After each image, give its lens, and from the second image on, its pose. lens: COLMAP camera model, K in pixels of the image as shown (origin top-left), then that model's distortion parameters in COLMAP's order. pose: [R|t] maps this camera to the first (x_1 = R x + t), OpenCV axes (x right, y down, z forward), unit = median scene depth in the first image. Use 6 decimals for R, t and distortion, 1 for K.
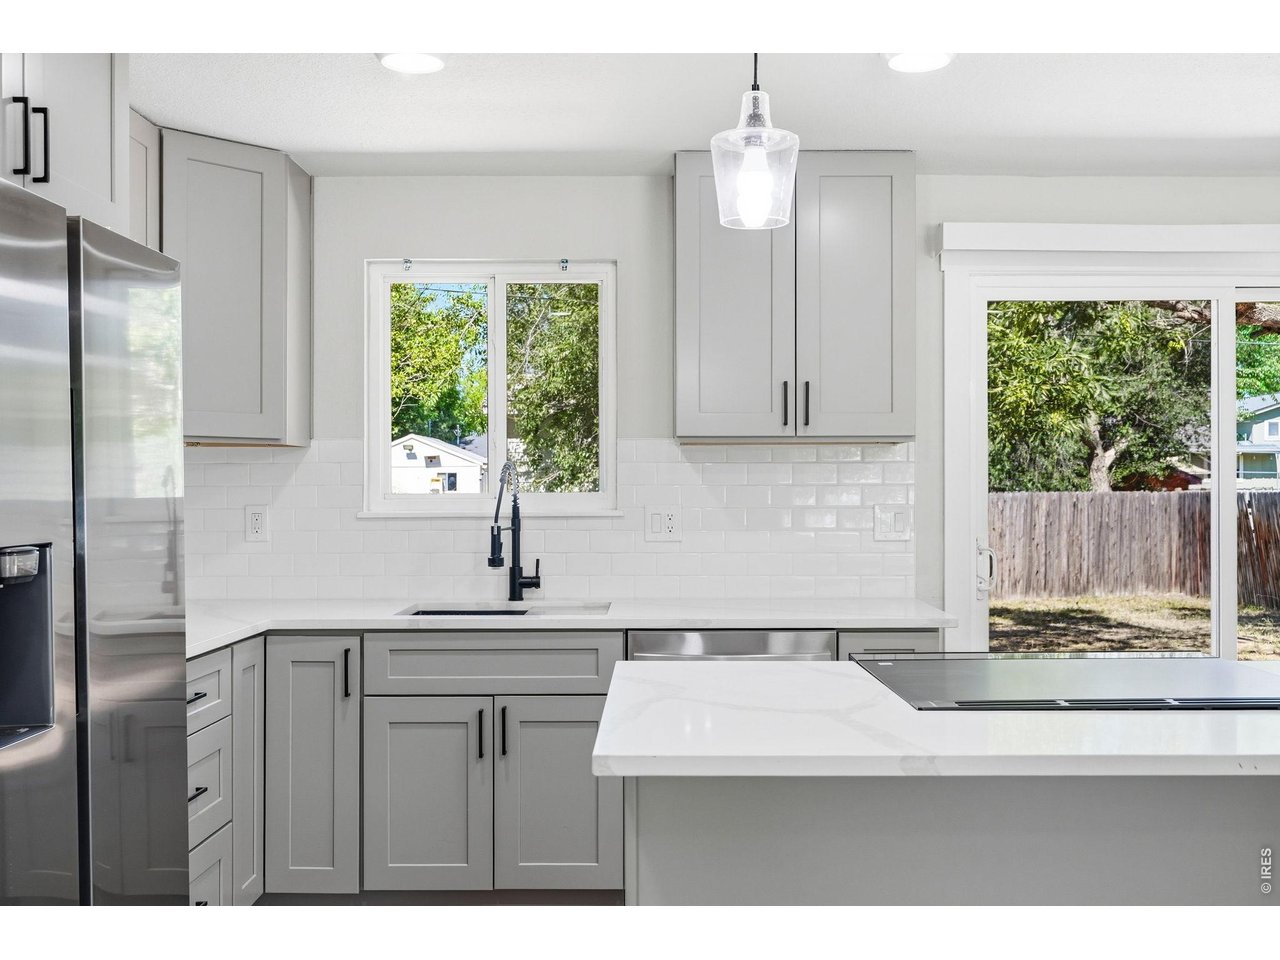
lens RADIAL K [[1264.8, 0, 675.2], [0, 1264.8, 495.4], [0, 0, 1]] dist [-0.009074, 0.000000]
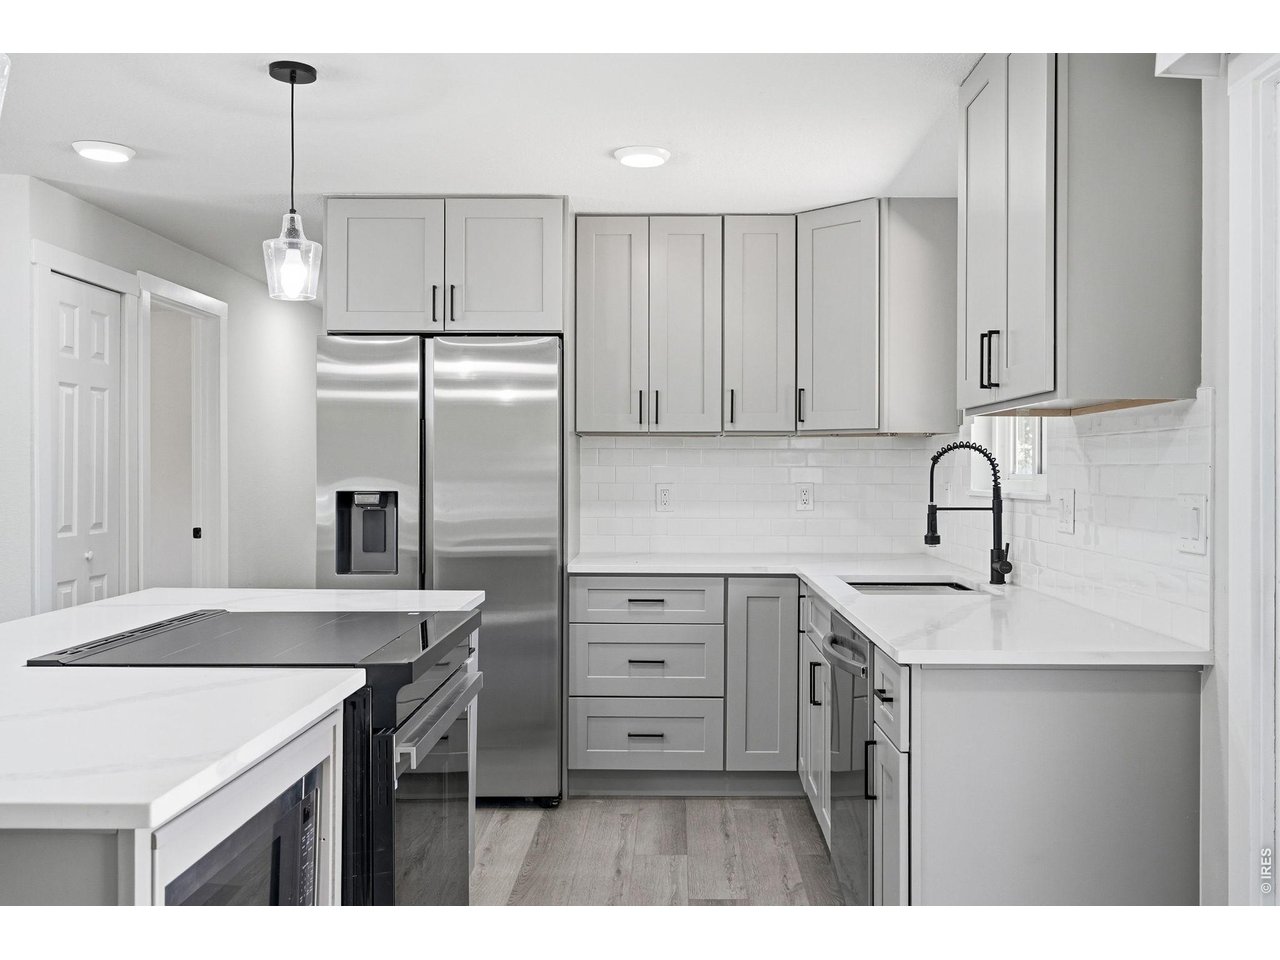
lens RADIAL K [[1119.4, 0, 647.2], [0, 1119.4, 476.7], [0, 0, 1]] dist [0.012550, -0.018722]
pose [[-0.017226, 0.008909, -0.999812, 0.787752], [-0.007947, 0.999927, 0.009047, -0.005135], [0.999820, 0.008102, -0.017154, 0.792954]]
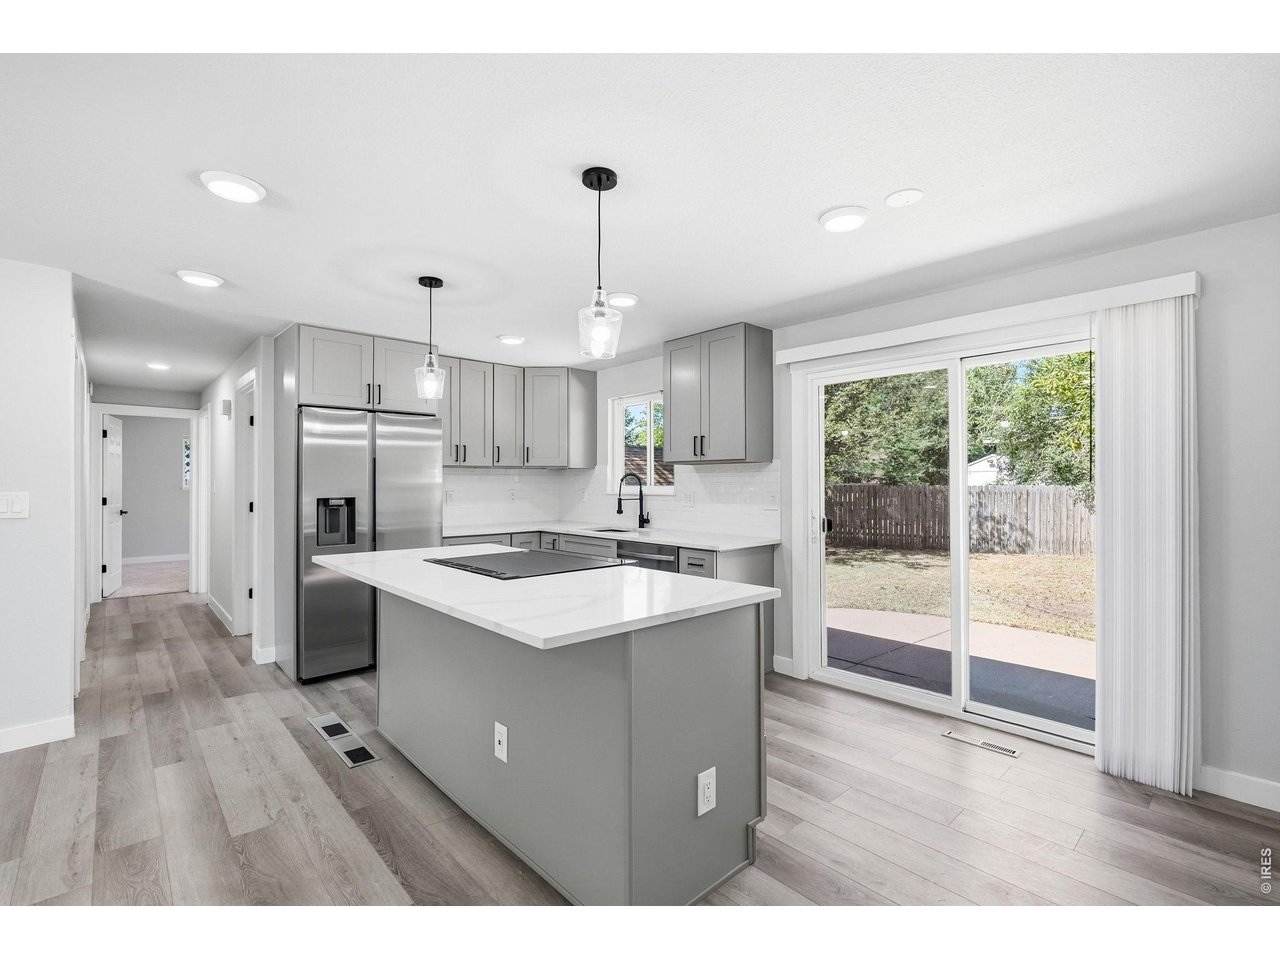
lens RADIAL K [[580.1, 0, 650.0], [0, 580.1, 478.7], [0, 0, 1]] dist [0.003127, 0.000153]
pose [[0.673064, -0.002828, -0.739579, 0.790789], [-0.005877, 0.999941, -0.009172, -0.004861], [0.739561, 0.010520, 0.673007, 0.246101]]
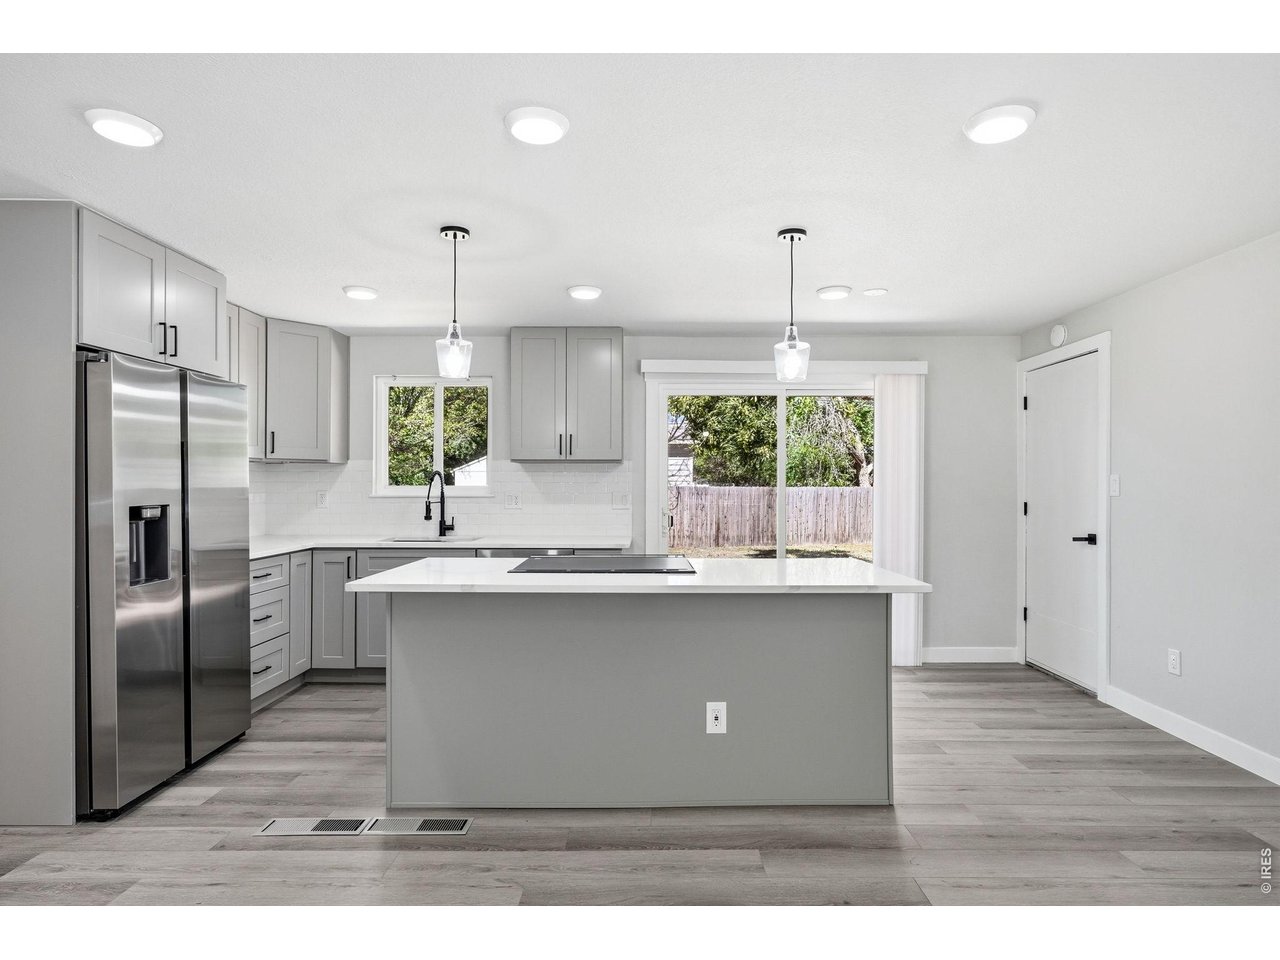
lens RADIAL K [[714.4, 0, 648.9], [0, 714.4, 484.4], [0, 0, 1]] dist [0.000524, 0.000930]
pose [[0.999913, 0.004592, -0.012358, 0.251076], [-0.004653, 0.999977, -0.004905, 0.000313], [0.012335, 0.004962, 0.999912, -0.211922]]
